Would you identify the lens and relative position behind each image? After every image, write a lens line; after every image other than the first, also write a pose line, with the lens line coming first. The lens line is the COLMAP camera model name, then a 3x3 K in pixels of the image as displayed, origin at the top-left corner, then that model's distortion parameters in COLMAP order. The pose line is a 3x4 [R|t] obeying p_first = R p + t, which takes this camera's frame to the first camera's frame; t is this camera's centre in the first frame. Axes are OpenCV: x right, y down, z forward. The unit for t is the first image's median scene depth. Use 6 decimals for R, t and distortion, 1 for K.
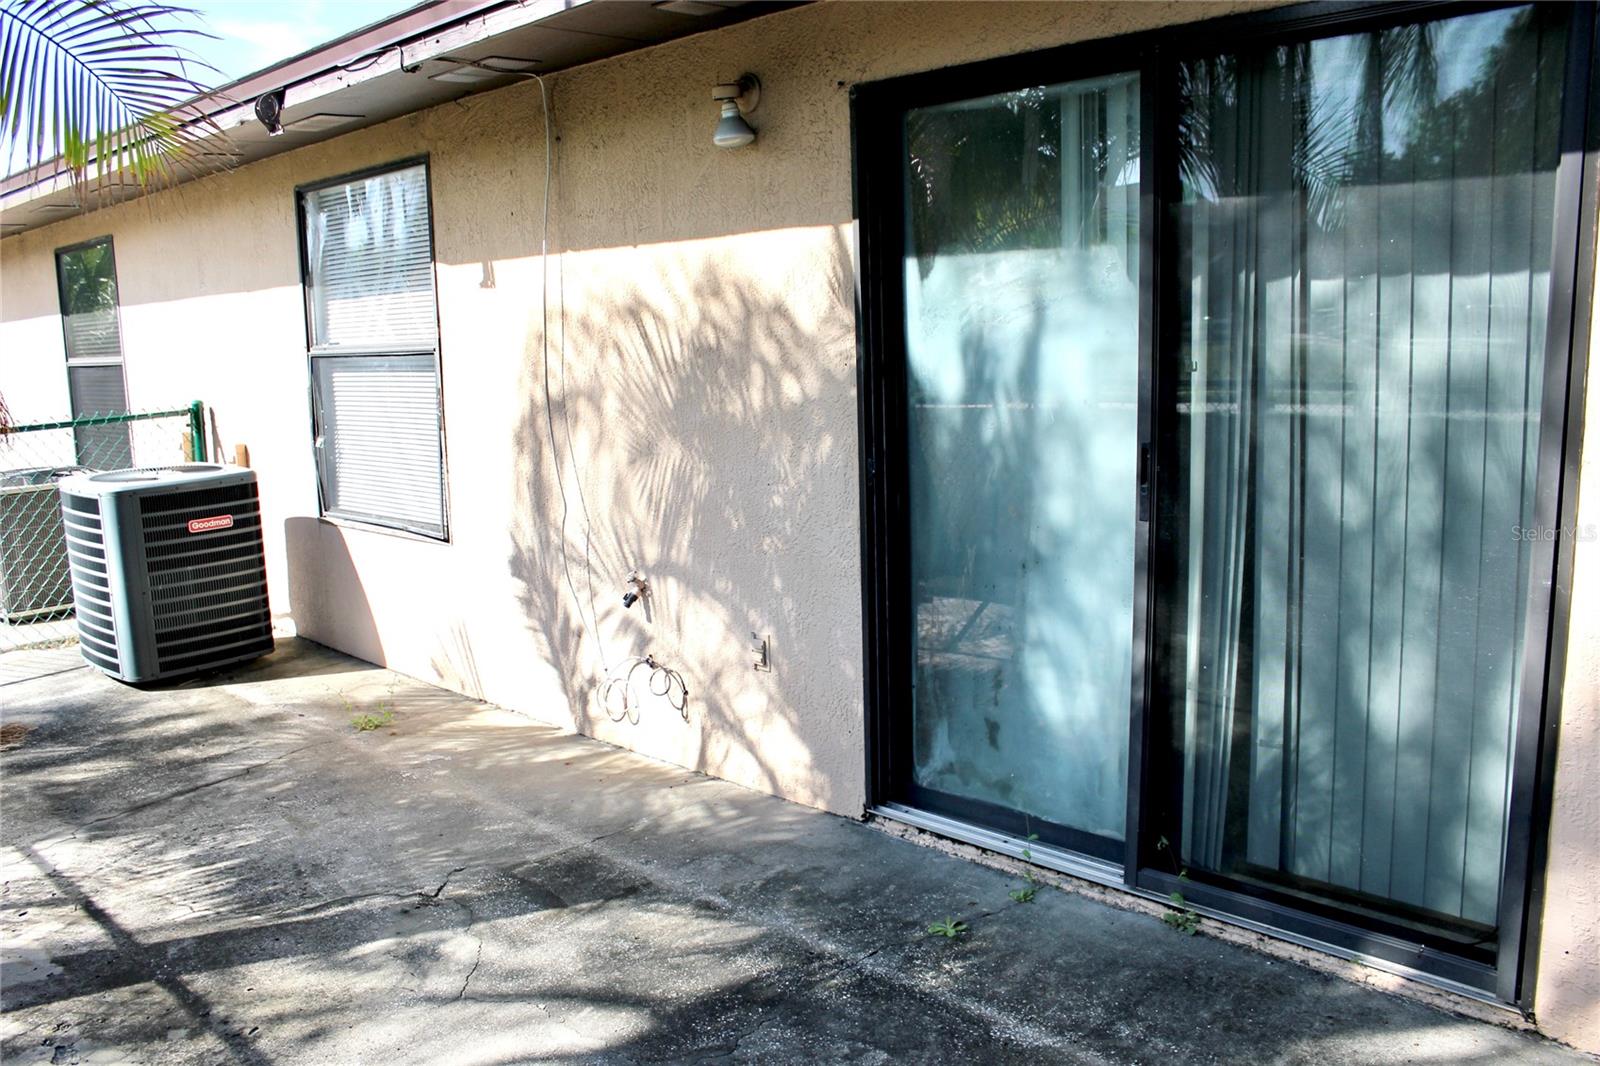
lens RADIAL K [[1393.1, 0, 801.7], [0, 1393.1, 563.1], [0, 0, 1]] dist [-0.175362, 0.158992]
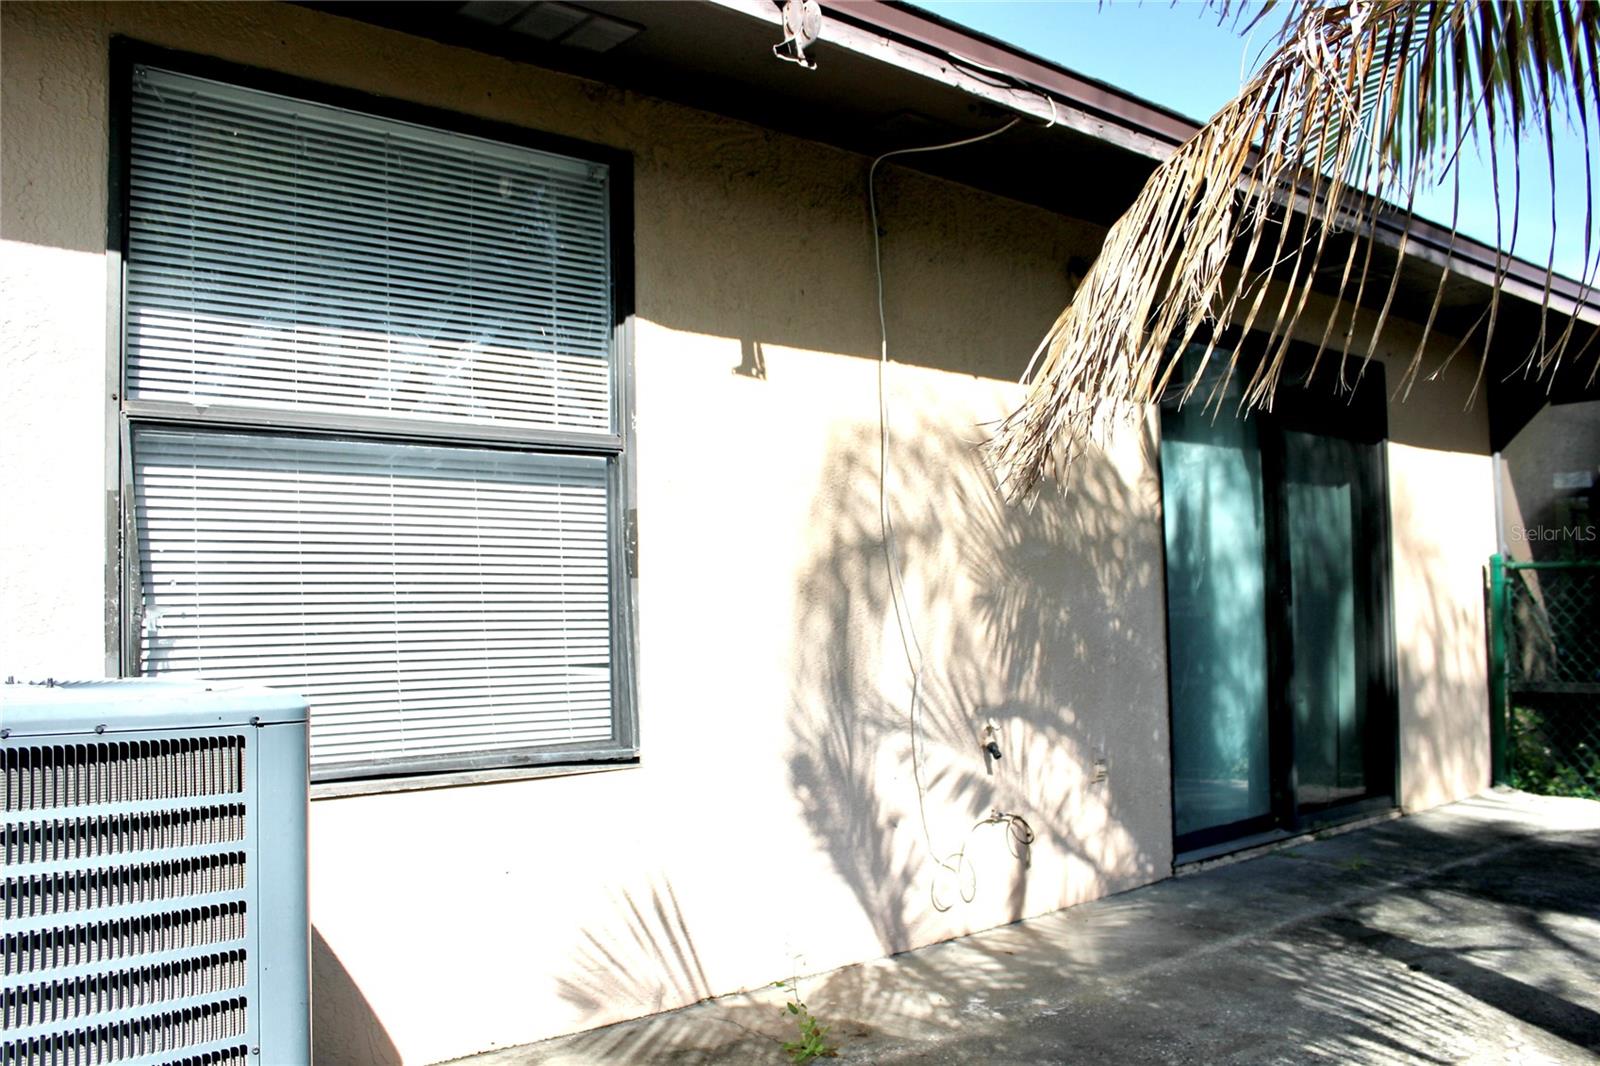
lens RADIAL K [[1393.1, 0, 801.7], [0, 1393.1, 563.1], [0, 0, 1]] dist [-0.175362, 0.158992]
pose [[0.027450, 0.049544, 0.998395, -0.995692], [0.160213, 0.985642, -0.053316, -0.066654], [-0.986701, 0.161419, 0.019118, 1.031004]]
